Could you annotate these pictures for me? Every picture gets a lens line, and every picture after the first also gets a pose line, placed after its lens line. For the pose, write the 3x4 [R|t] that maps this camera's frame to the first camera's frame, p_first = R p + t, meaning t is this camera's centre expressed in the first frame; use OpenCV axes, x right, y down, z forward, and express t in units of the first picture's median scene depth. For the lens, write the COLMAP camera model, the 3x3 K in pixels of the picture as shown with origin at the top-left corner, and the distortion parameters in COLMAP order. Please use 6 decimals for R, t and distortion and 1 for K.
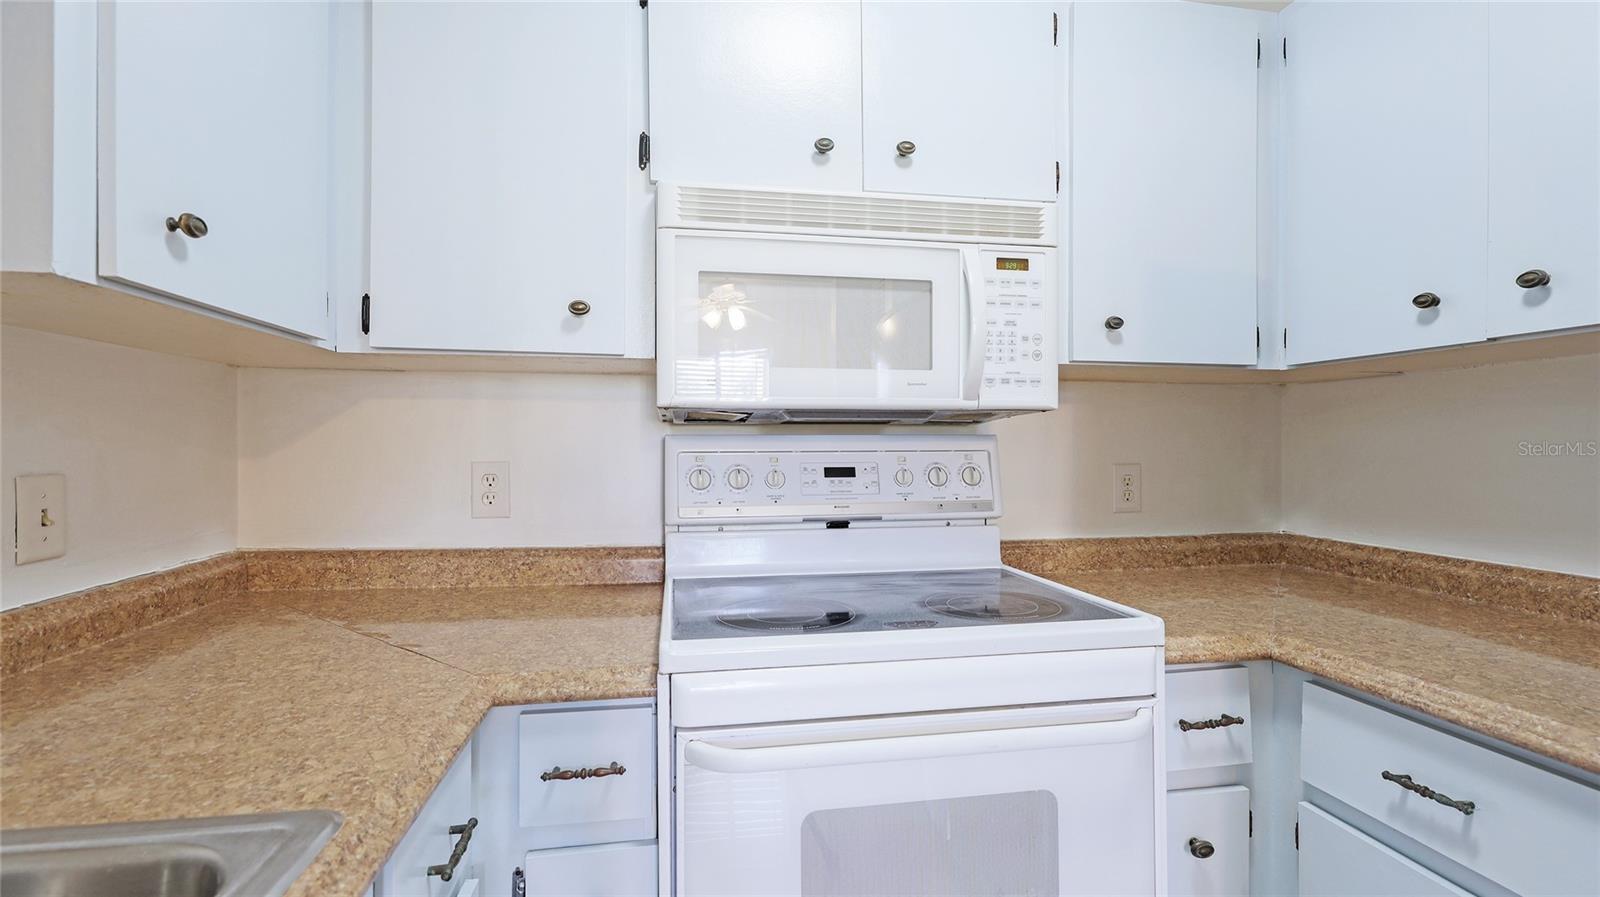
lens RADIAL K [[720.0, 0, 802.1], [0, 720.0, 445.3], [0, 0, 1]] dist [0.001032, -0.000106]
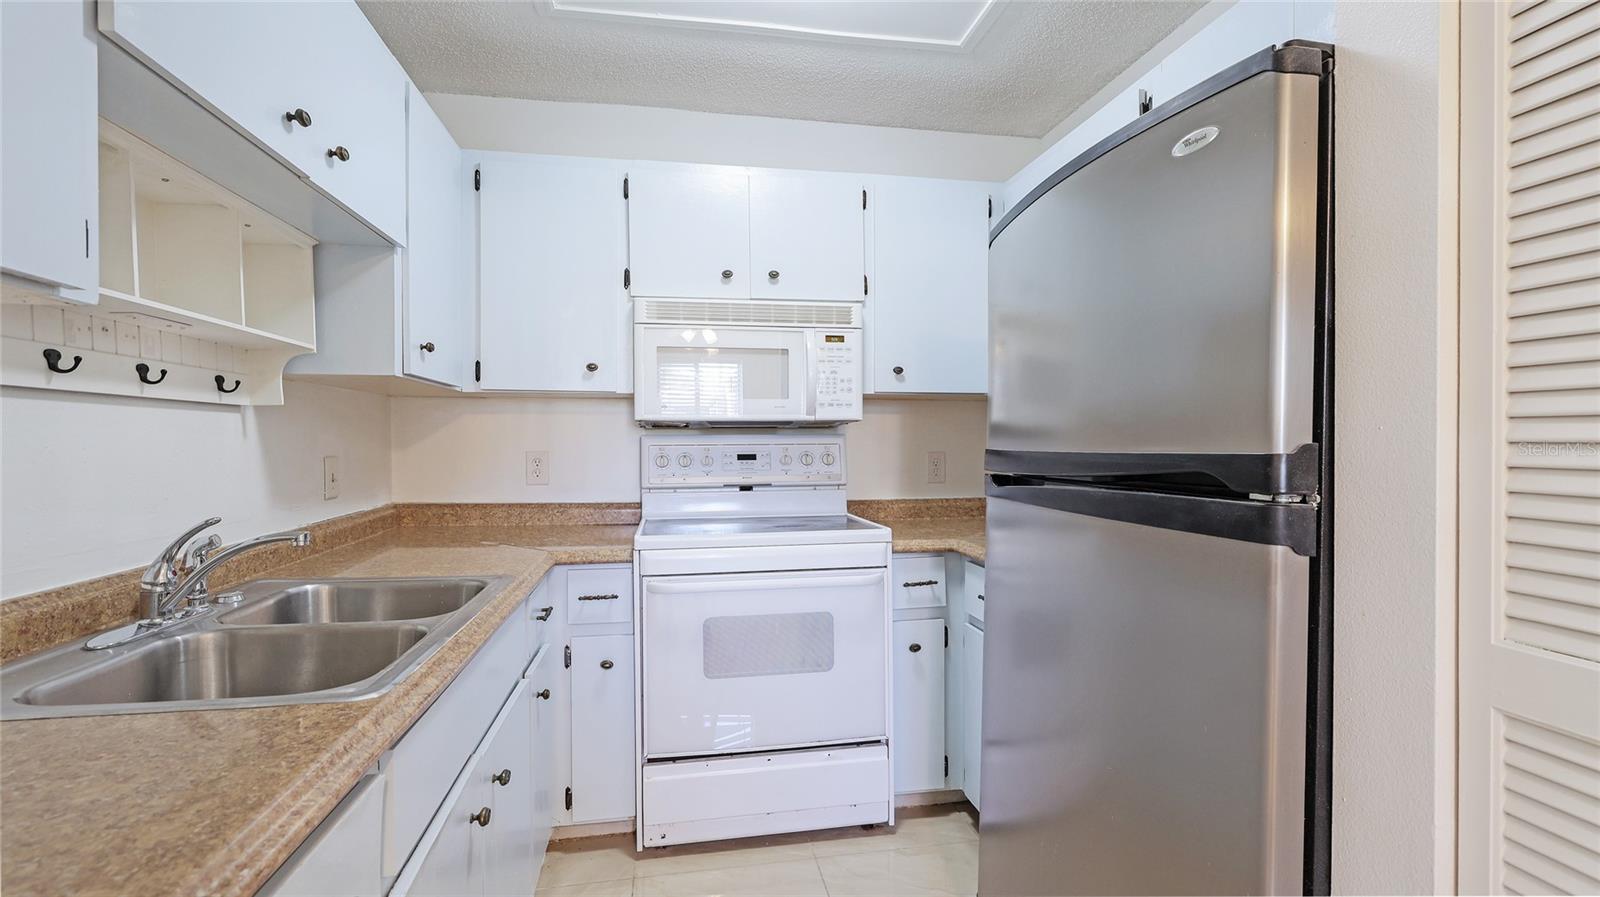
lens RADIAL K [[716.9, 0, 800.0], [0, 716.9, 450.1], [0, 0, 1]] dist [-0.000562, -0.000362]
pose [[0.999977, -0.003132, 0.005939, 0.193581], [0.003055, 0.999912, 0.012933, 0.000119], [-0.005979, -0.012914, 0.999899, -0.770051]]
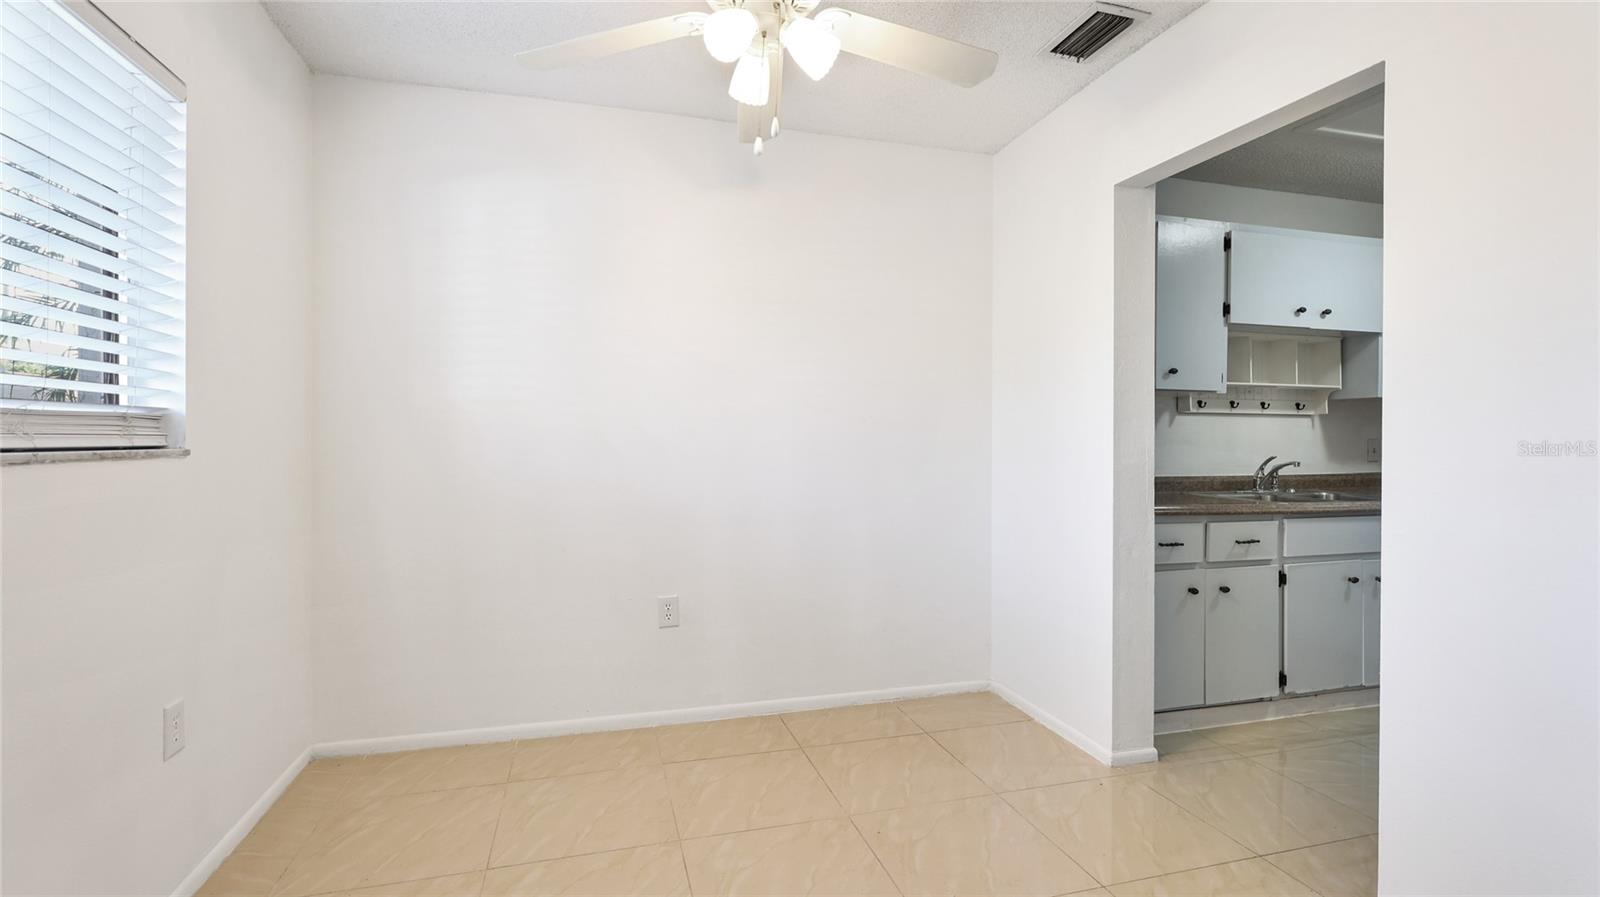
lens RADIAL K [[720.0, 0, 802.1], [0, 720.0, 445.3], [0, 0, 1]] dist [0.001032, -0.000106]
pose [[0.104173, 0.007960, -0.994527, 1.784834], [-0.004579, 0.999961, 0.007523, 0.042275], [0.994549, 0.003771, 0.104206, -1.773918]]
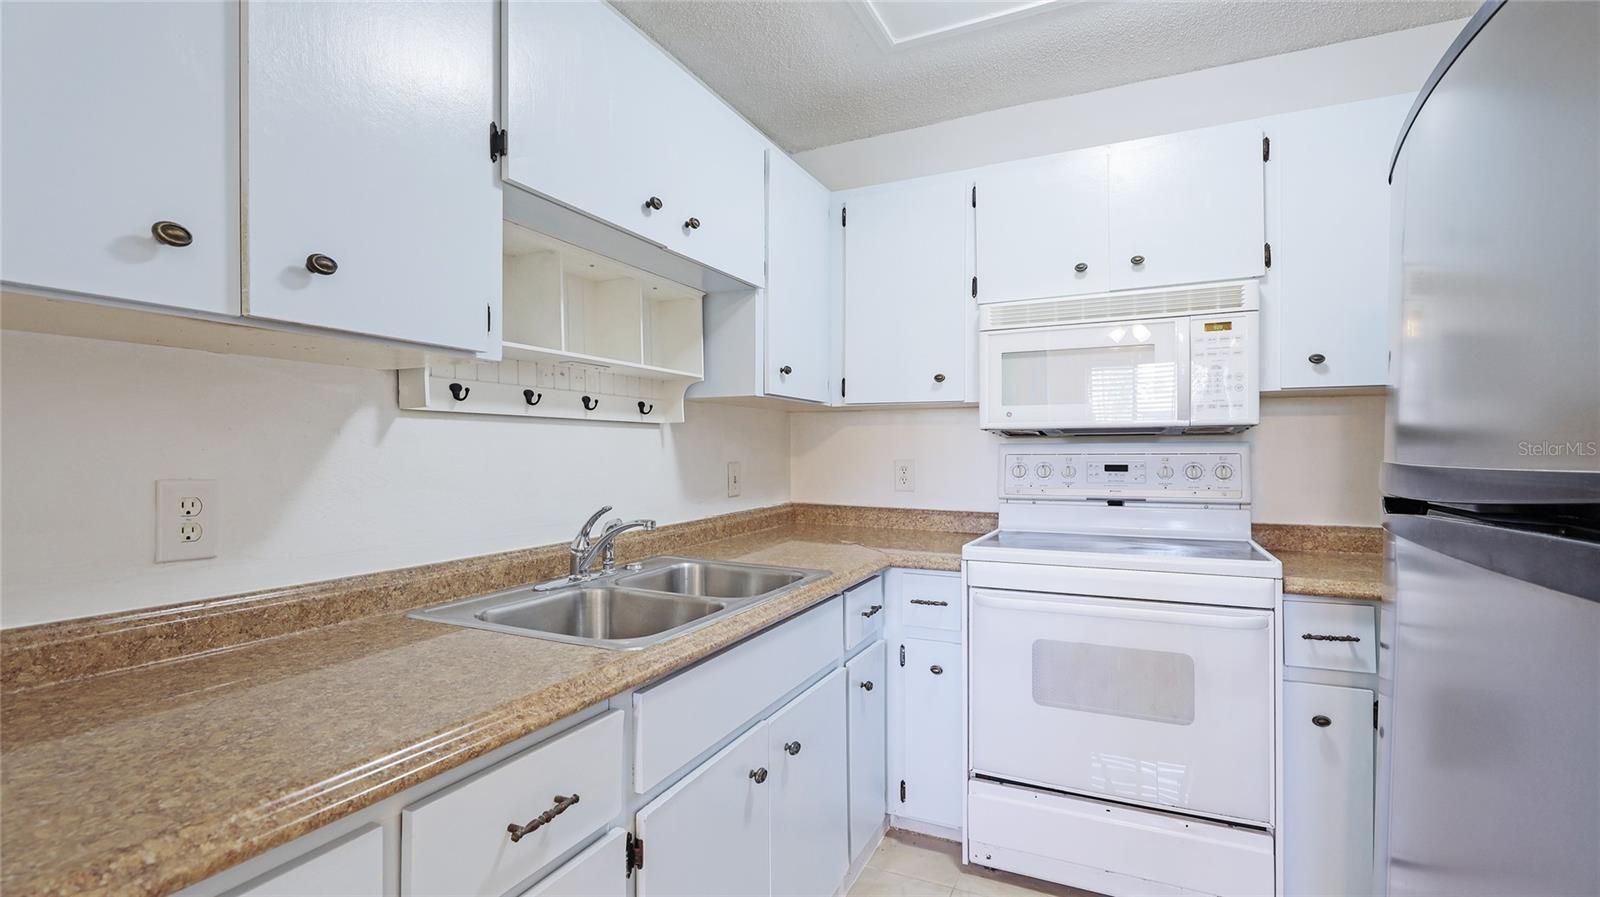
lens RADIAL K [[721.9, 0, 798.8], [0, 721.9, 454.1], [0, 0, 1]] dist [0.001354, -0.000048]
pose [[0.815258, 0.000734, -0.579098, 0.445674], [0.002637, 0.999984, 0.004980, -0.000909], [0.579092, -0.005587, 0.815243, -0.696084]]
